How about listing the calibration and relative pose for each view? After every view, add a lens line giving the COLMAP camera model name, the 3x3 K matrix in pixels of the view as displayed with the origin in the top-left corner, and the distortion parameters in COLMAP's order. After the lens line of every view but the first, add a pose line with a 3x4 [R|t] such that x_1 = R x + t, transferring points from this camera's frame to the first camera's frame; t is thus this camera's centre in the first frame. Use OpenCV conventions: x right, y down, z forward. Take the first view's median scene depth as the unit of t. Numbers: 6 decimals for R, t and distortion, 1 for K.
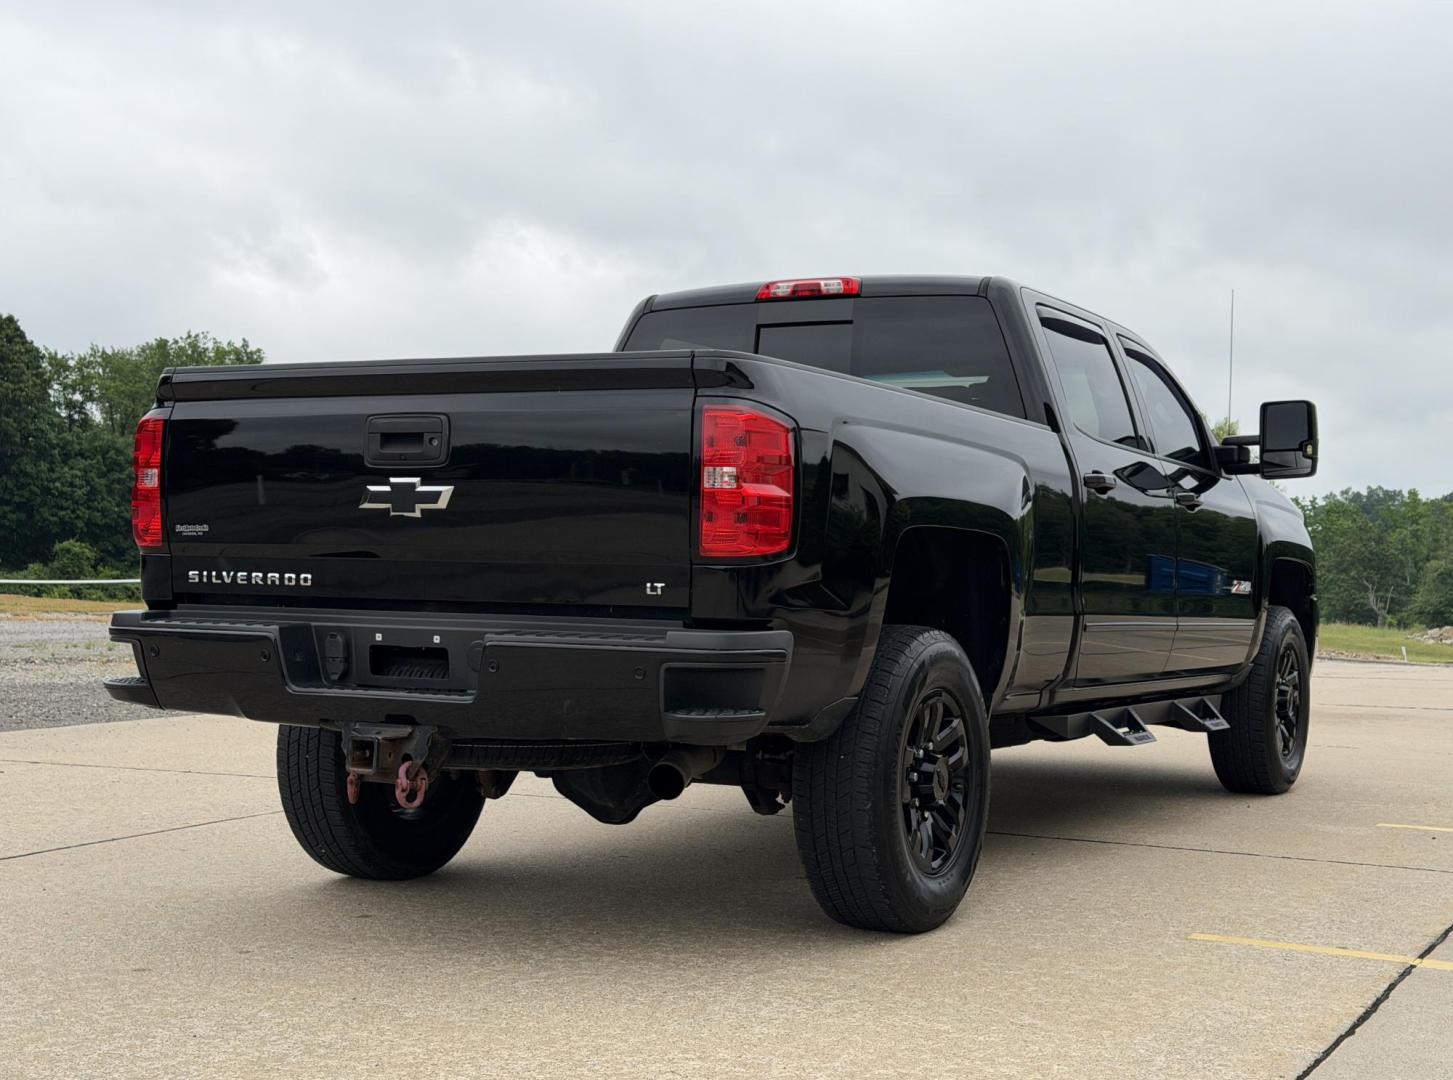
lens RADIAL K [[2052.0, 0, 714.7], [0, 2052.0, 571.0], [0, 0, 1]] dist [0.130459, 0.000000]
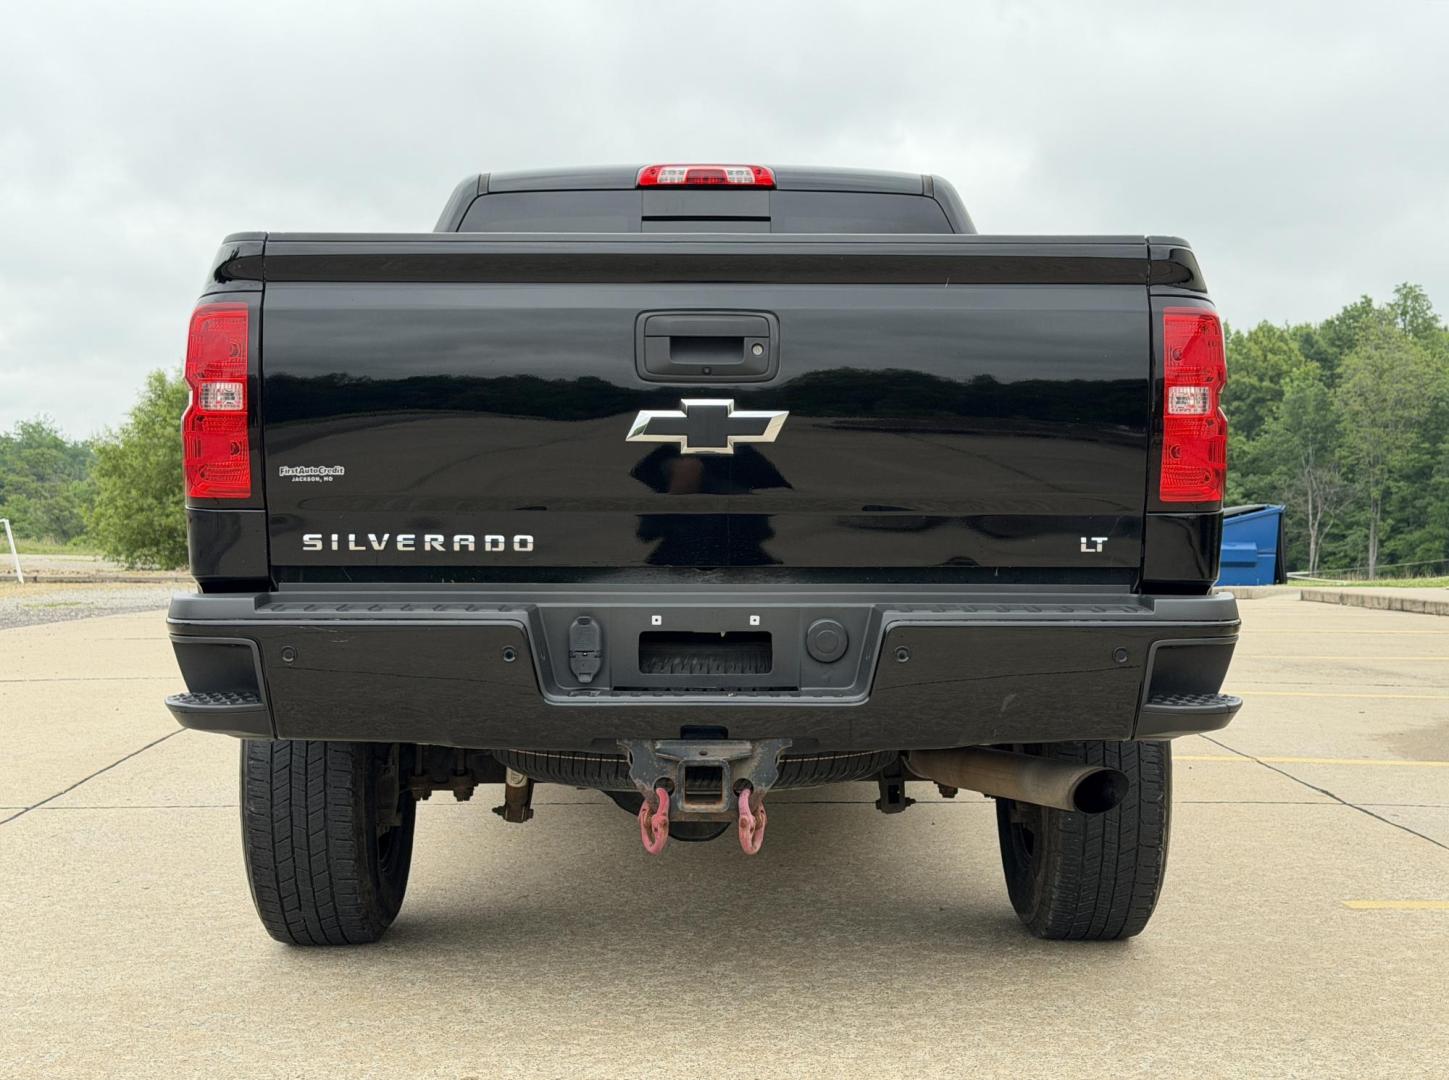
lens RADIAL K [[2046.4, 0, 717.6], [0, 2046.4, 572.7], [0, 0, 1]] dist [0.130459, 0.000000]
pose [[0.874665, -0.032543, 0.483635, -0.480305], [0.015924, 0.999134, 0.038432, -0.011641], [-0.484467, -0.025914, 0.874426, 0.354366]]
